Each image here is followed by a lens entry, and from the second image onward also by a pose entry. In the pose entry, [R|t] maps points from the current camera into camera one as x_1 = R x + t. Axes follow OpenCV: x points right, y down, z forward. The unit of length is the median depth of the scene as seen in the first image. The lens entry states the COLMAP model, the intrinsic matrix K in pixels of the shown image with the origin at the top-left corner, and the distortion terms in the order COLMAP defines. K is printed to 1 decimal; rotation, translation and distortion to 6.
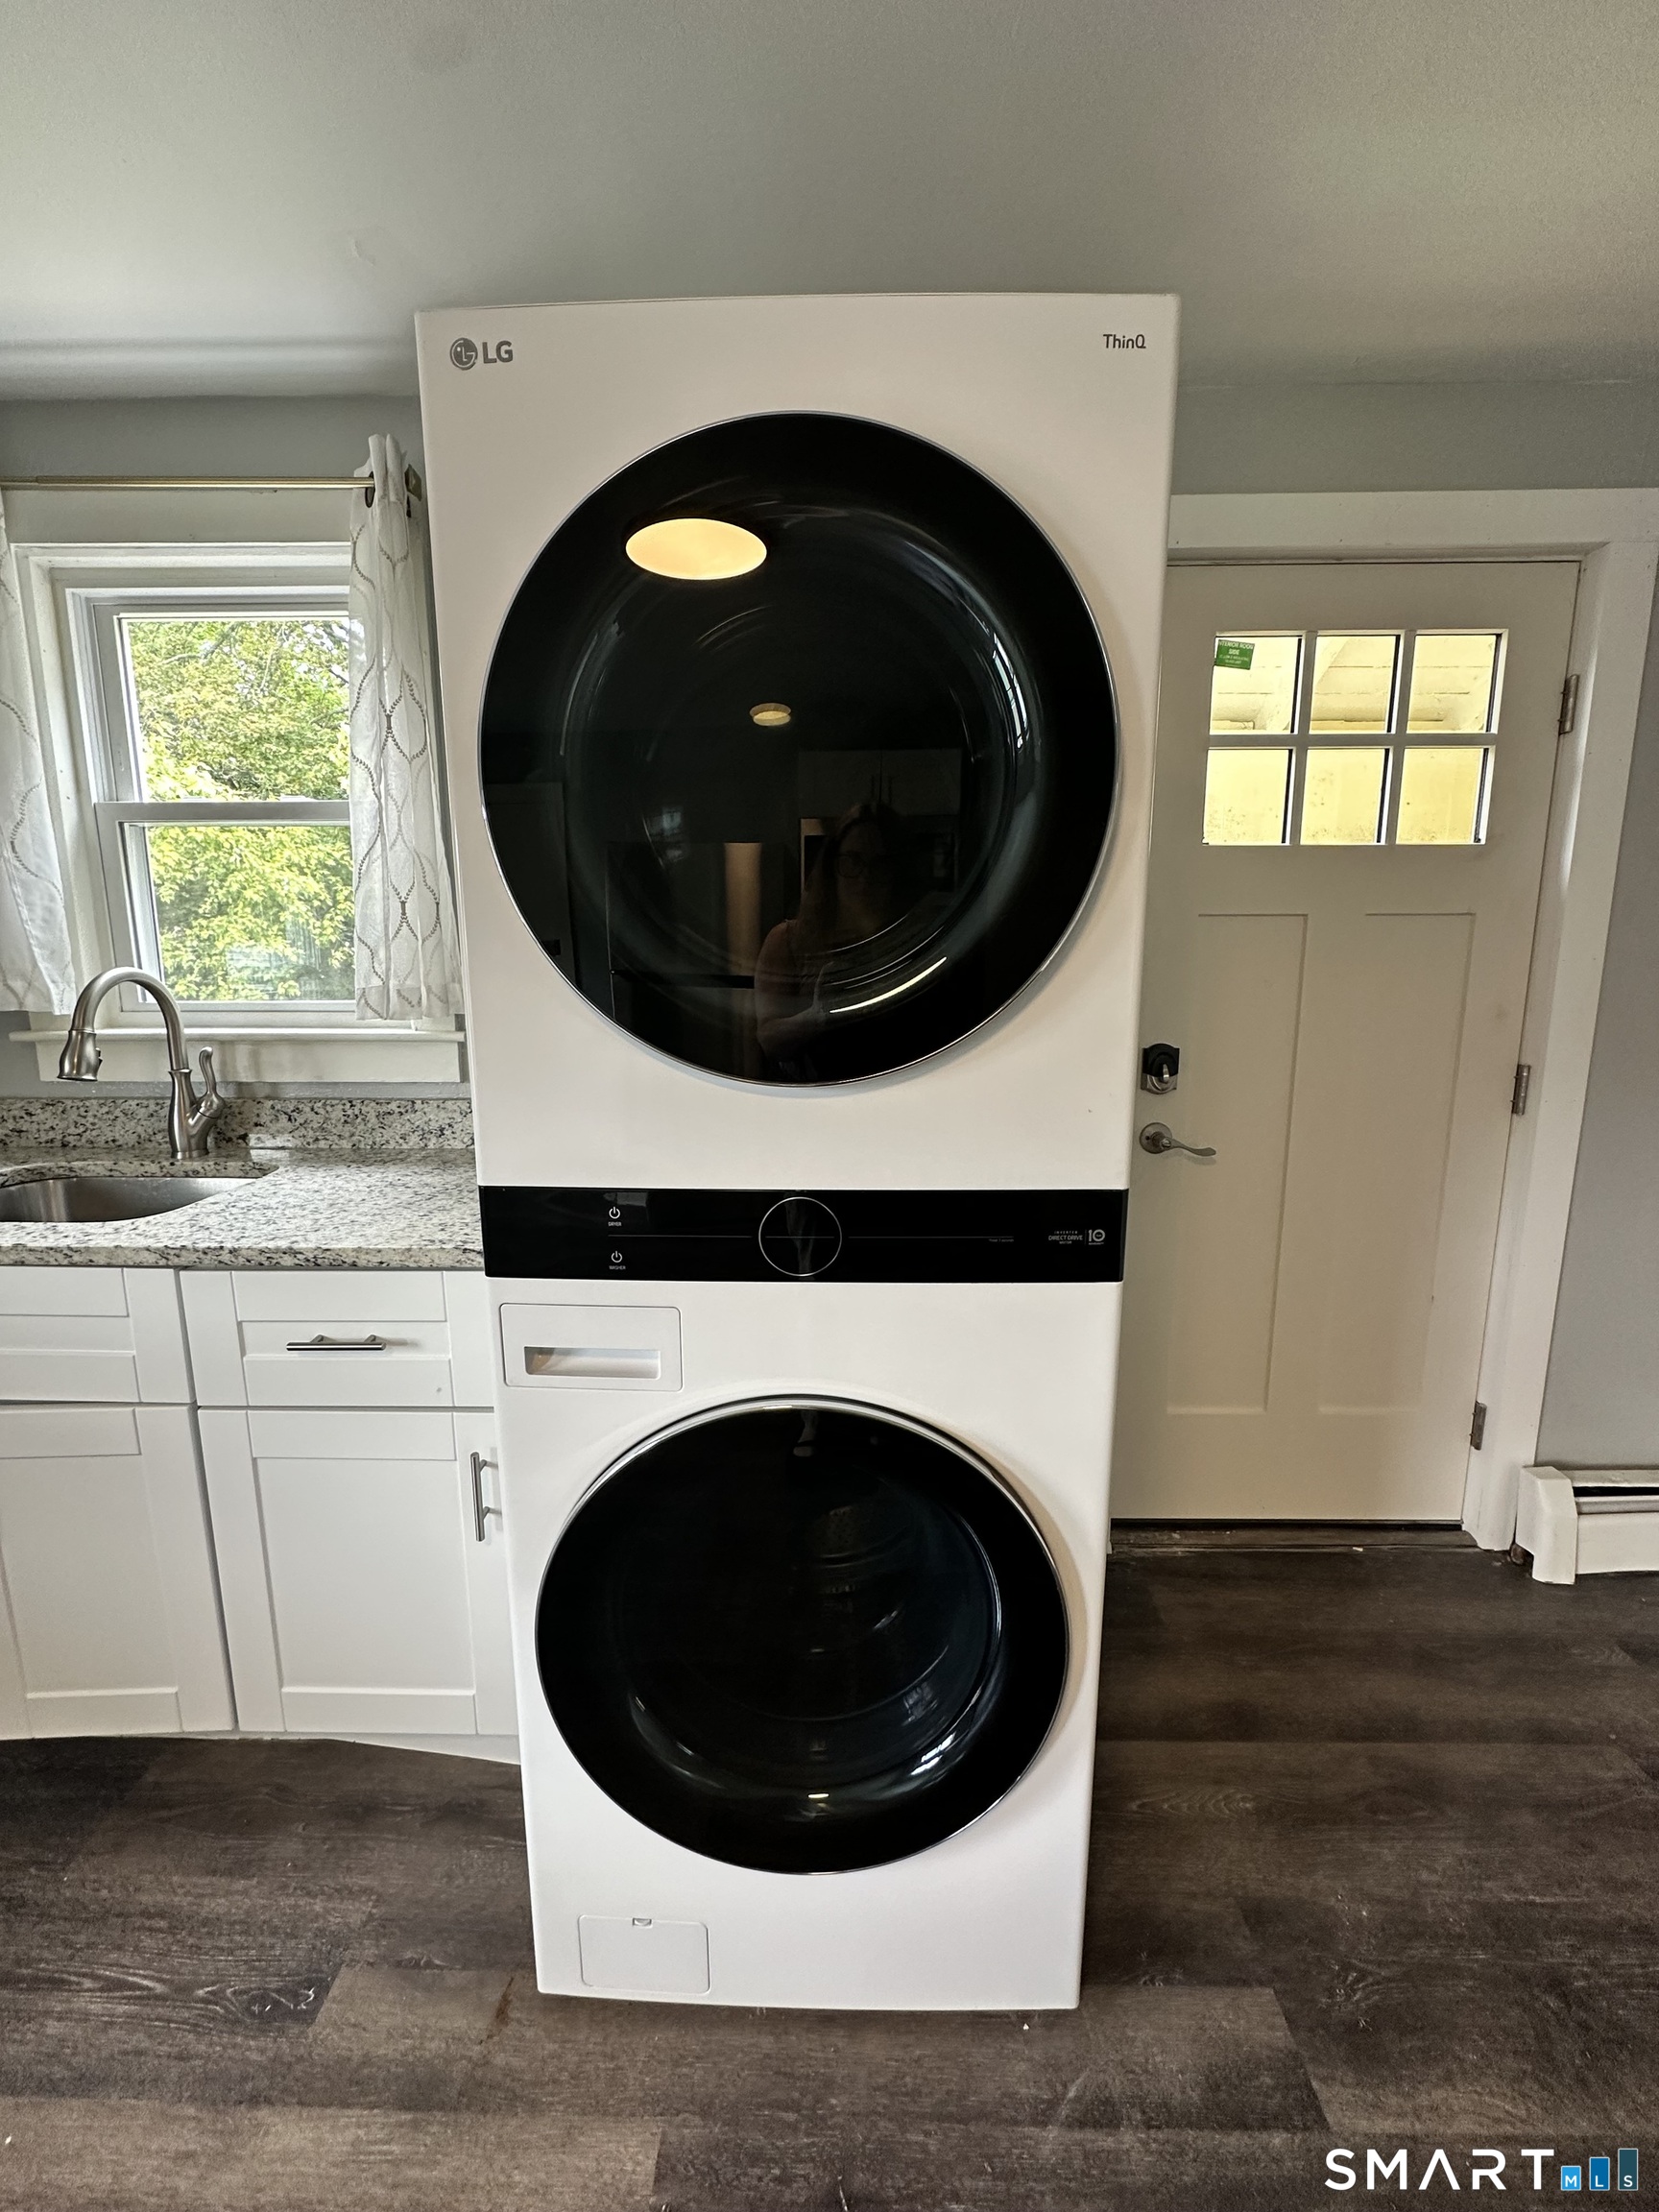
lens RADIAL K [[879.8, 0, 828.3], [0, 879.8, 1103.2], [0, 0, 1]] dist [-0.002795, 0.000400]
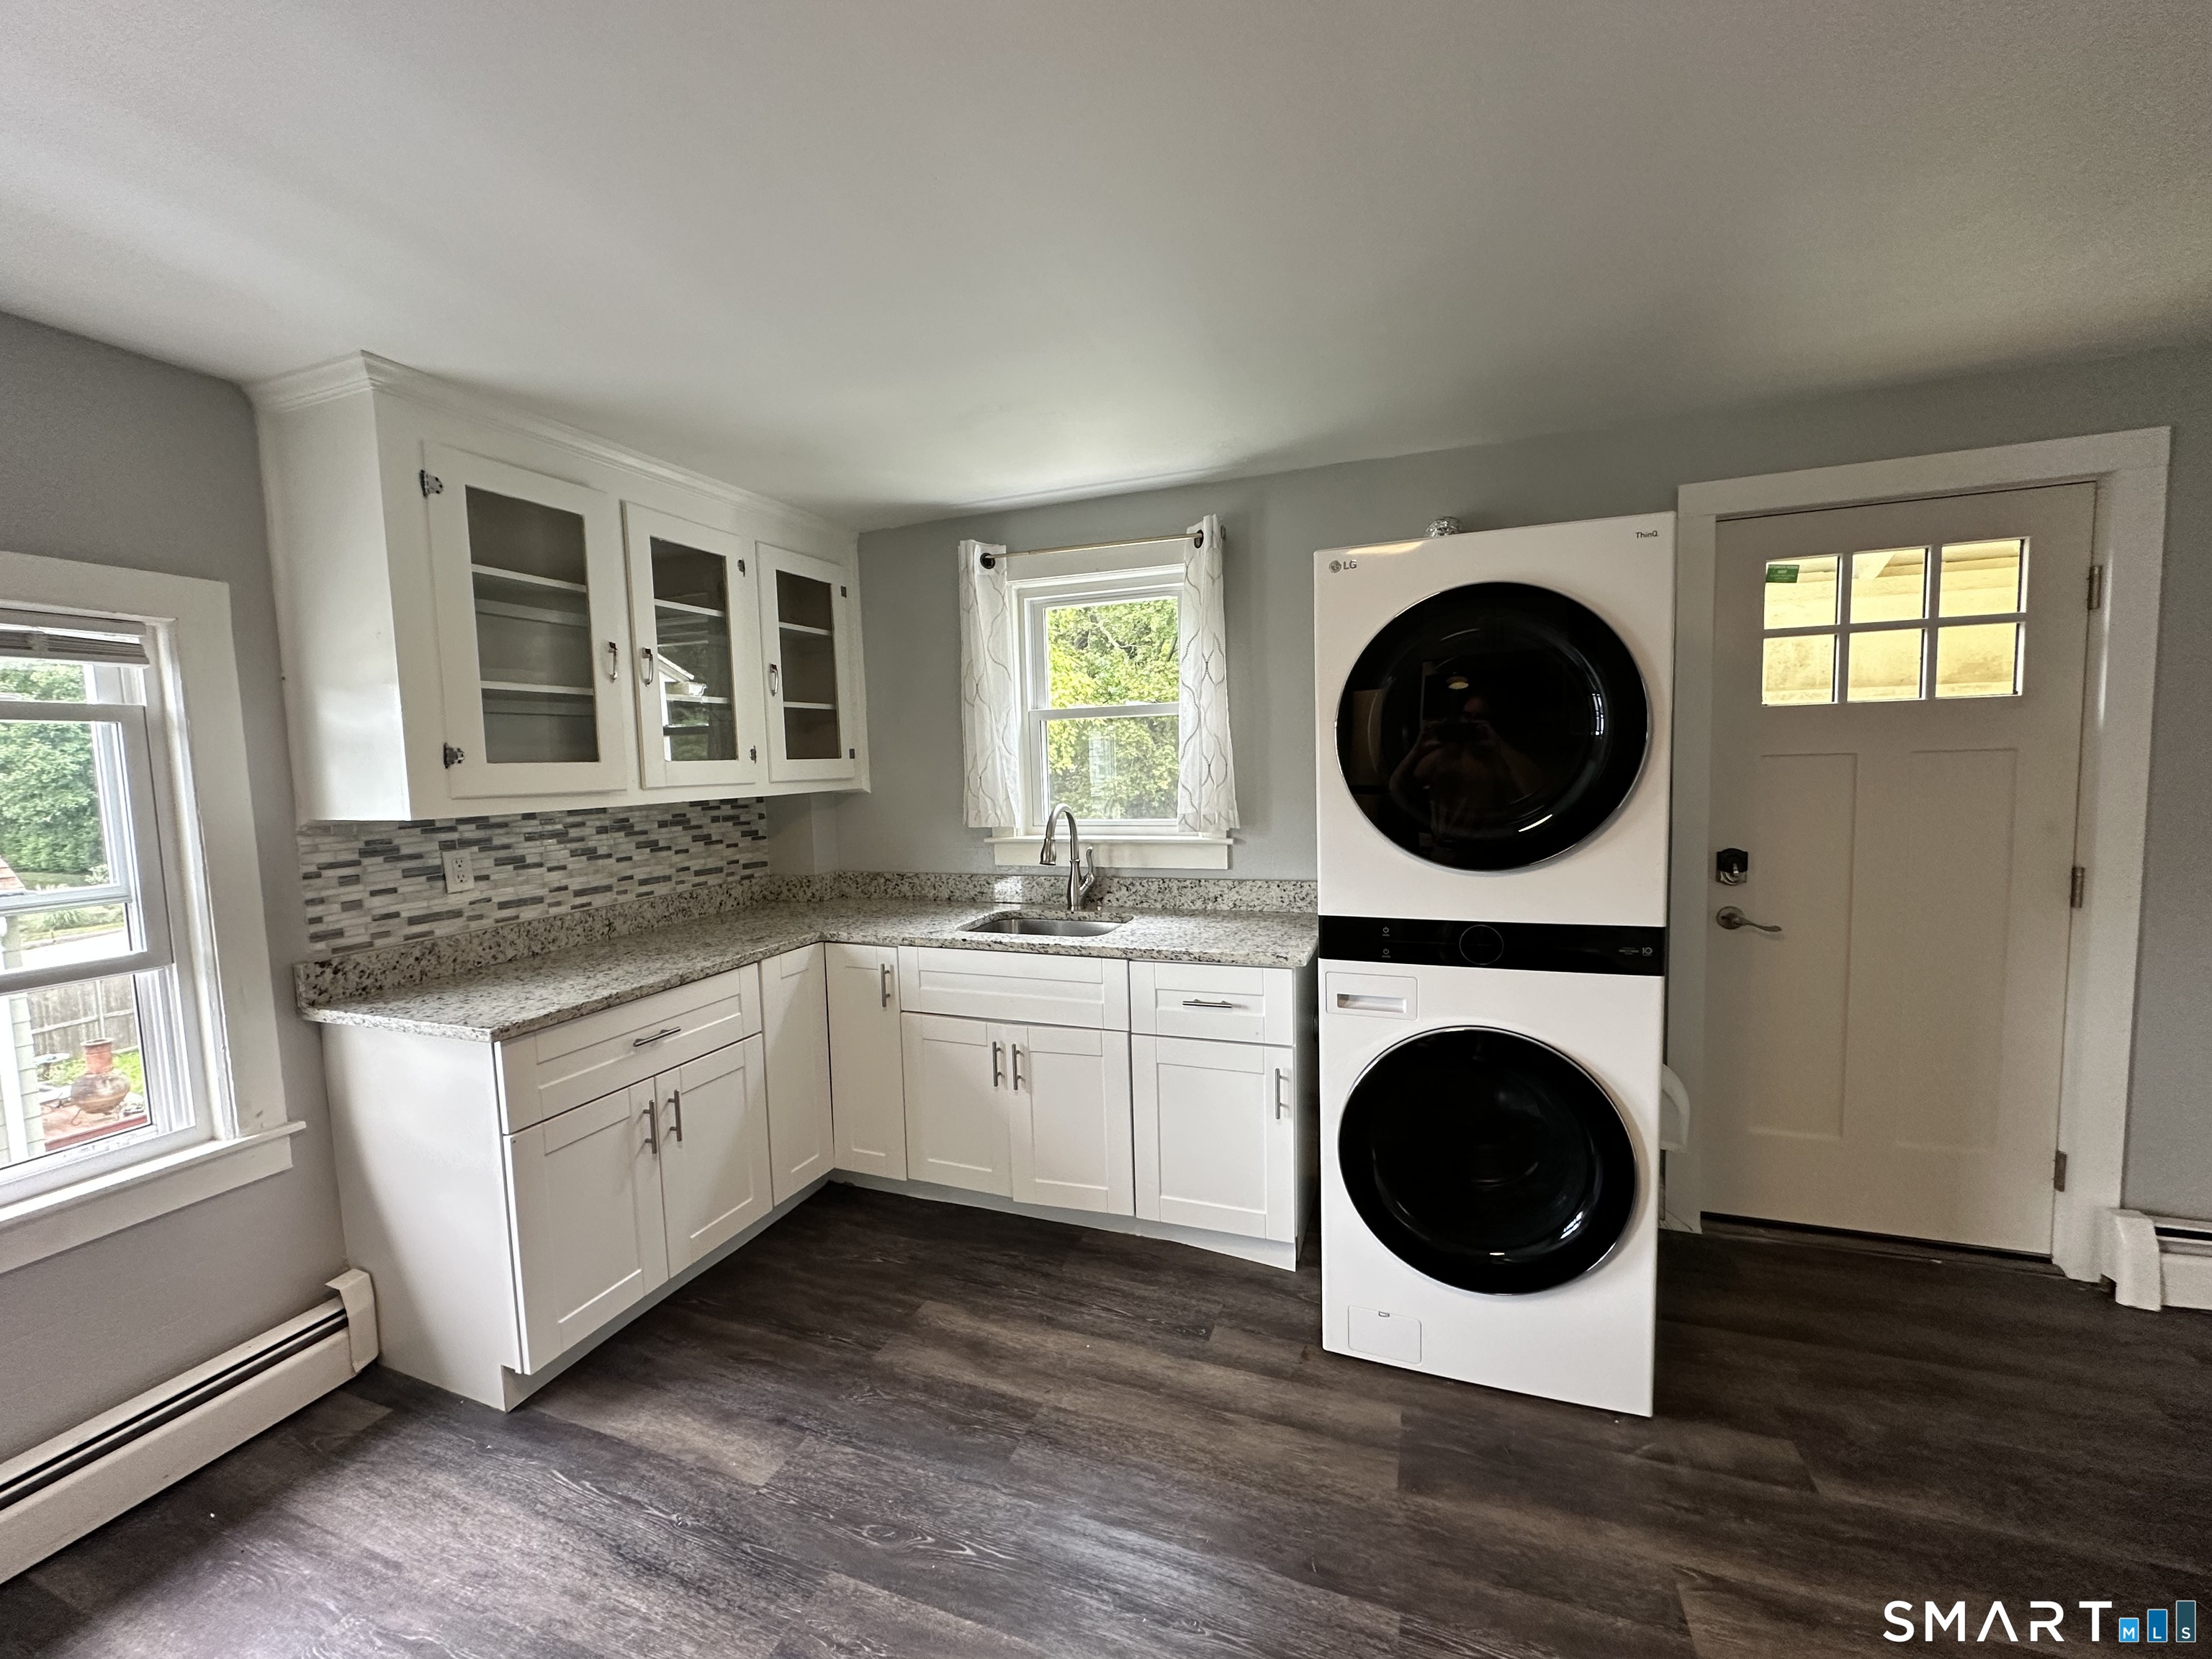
lens RADIAL K [[879.8, 0, 1103.4], [0, 879.8, 831.0], [0, 0, 1]] dist [-0.002795, 0.000400]
pose [[0.942340, 0.000123, -0.334657, -0.093348], [-0.025165, 0.997195, -0.070493, 0.028499], [0.333709, 0.074850, 0.939700, -0.656922]]
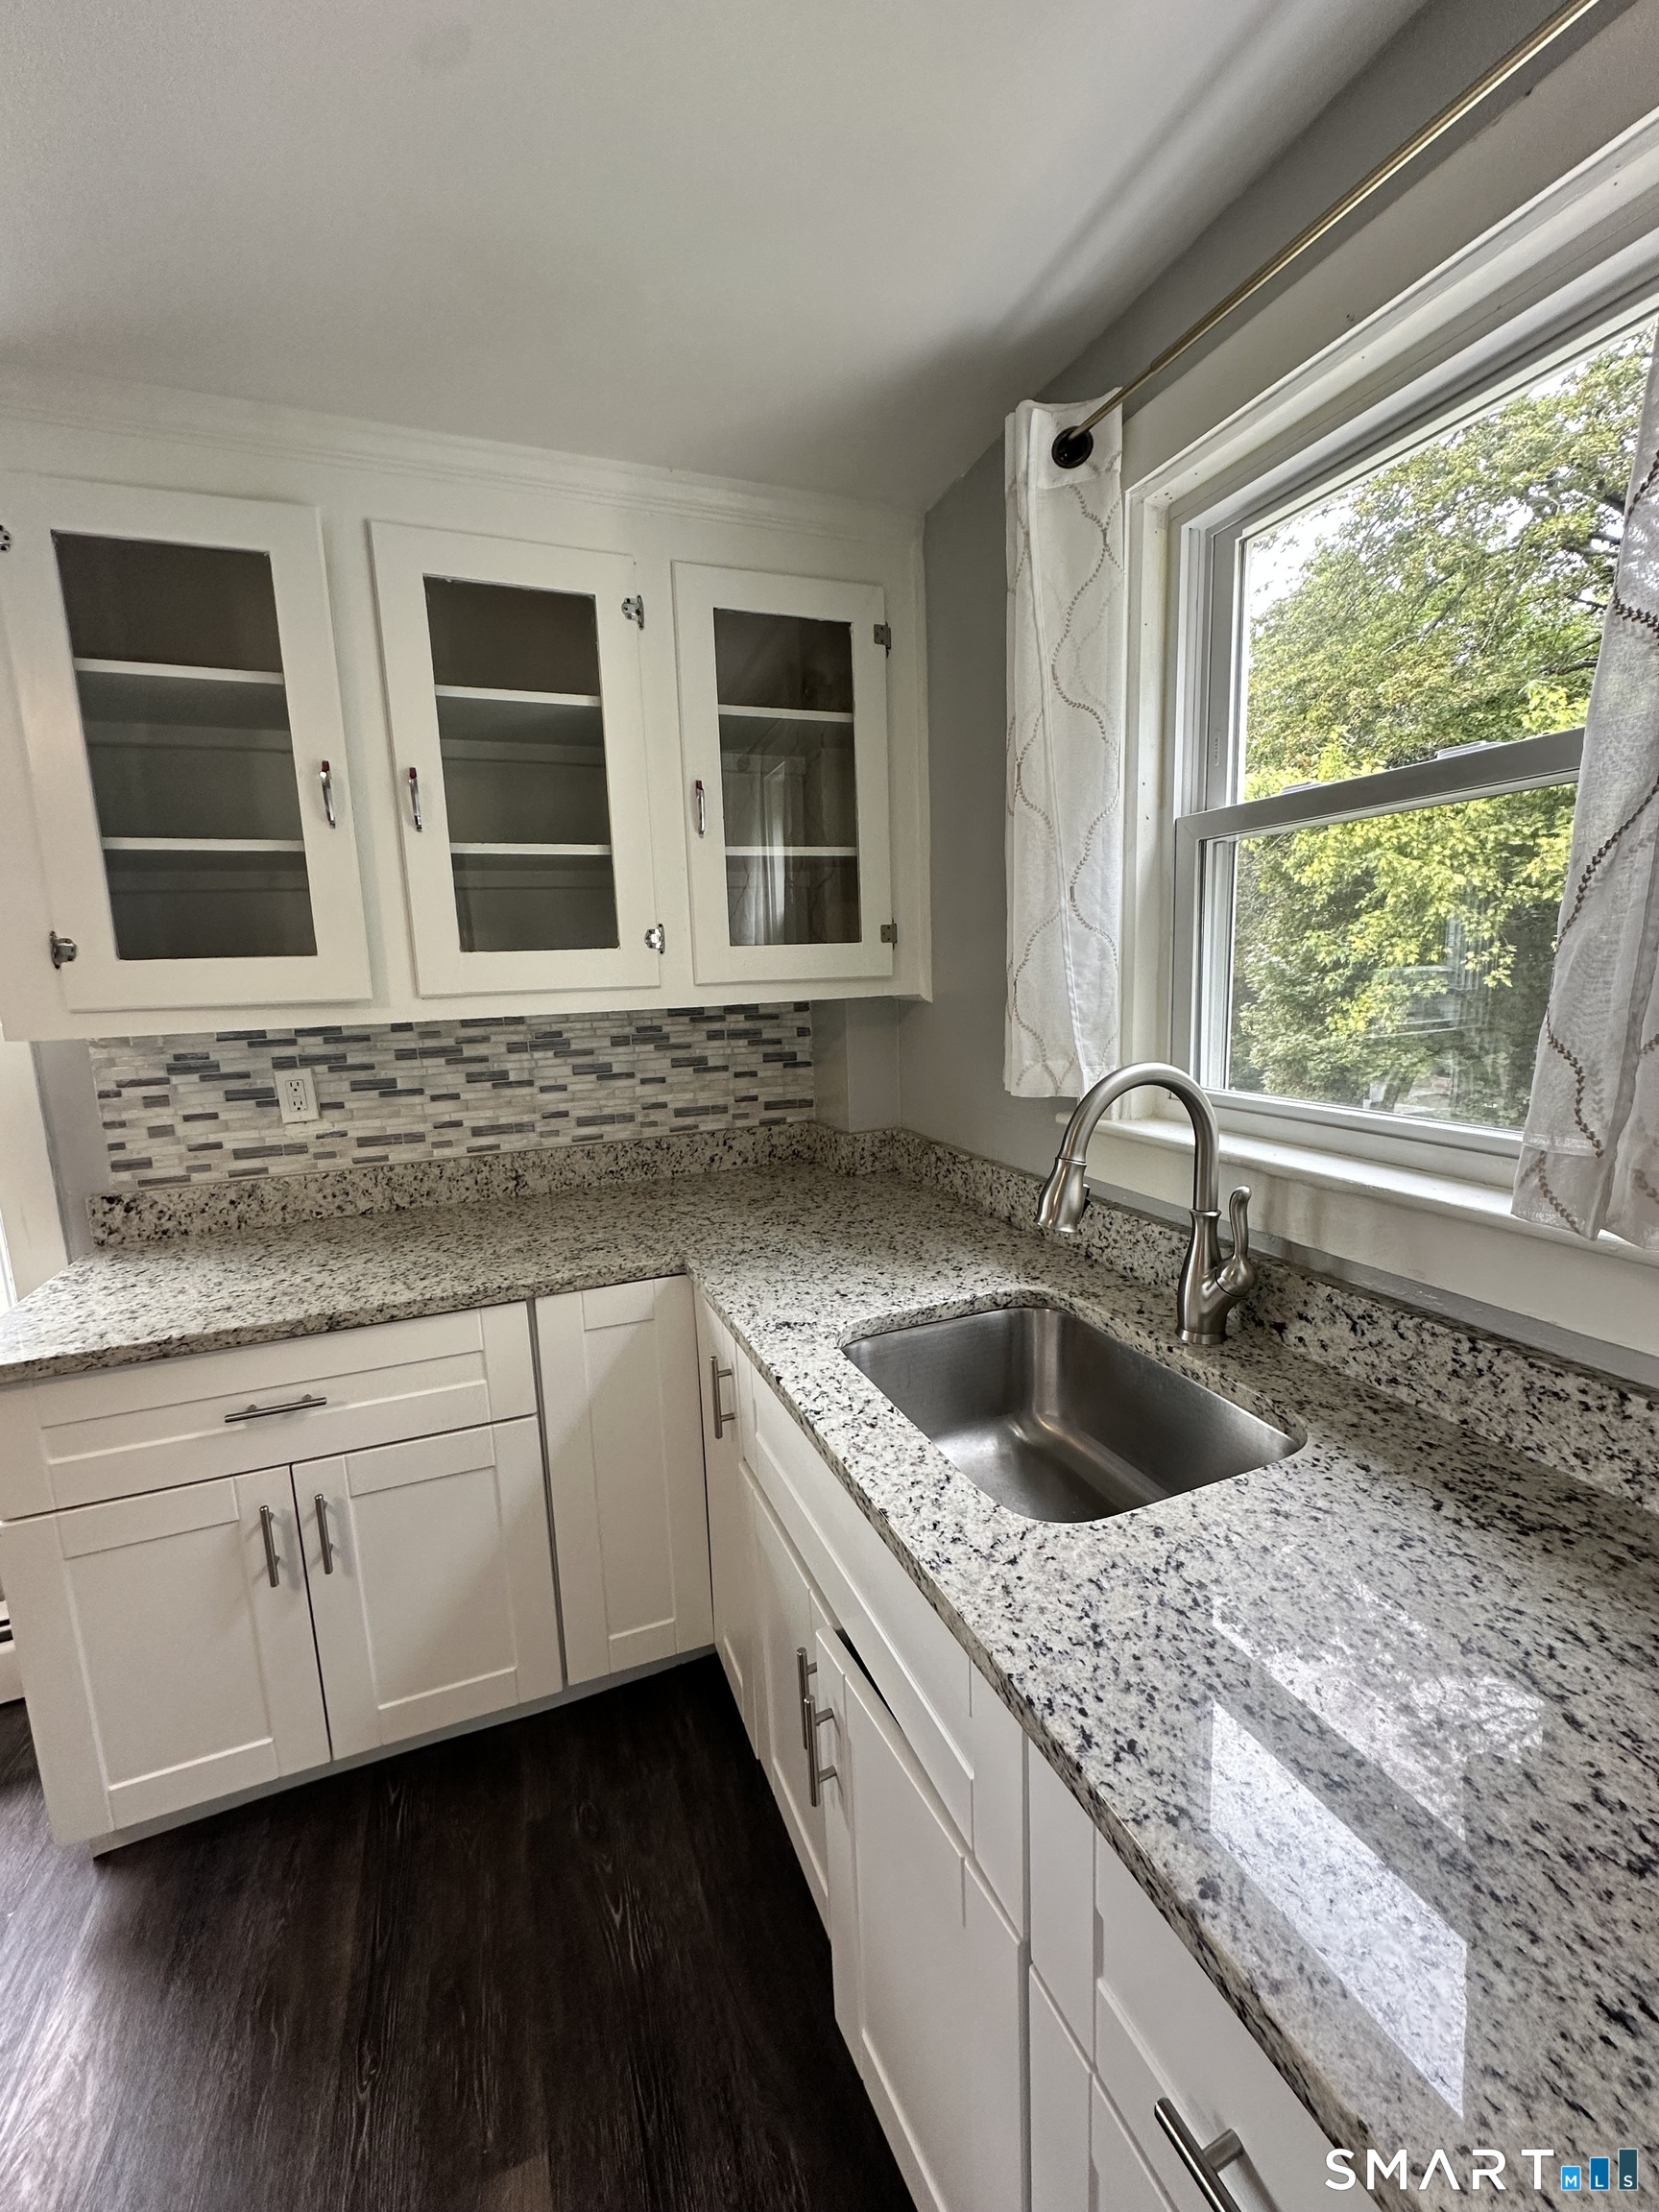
lens RADIAL K [[879.8, 0, 828.3], [0, 879.8, 1103.2], [0, 0, 1]] dist [-0.002795, 0.000400]
pose [[0.392639, 0.130162, -0.910435, -0.261446], [-0.113723, 0.989208, 0.092379, -0.148047], [0.912634, 0.067265, 0.403204, 0.476068]]
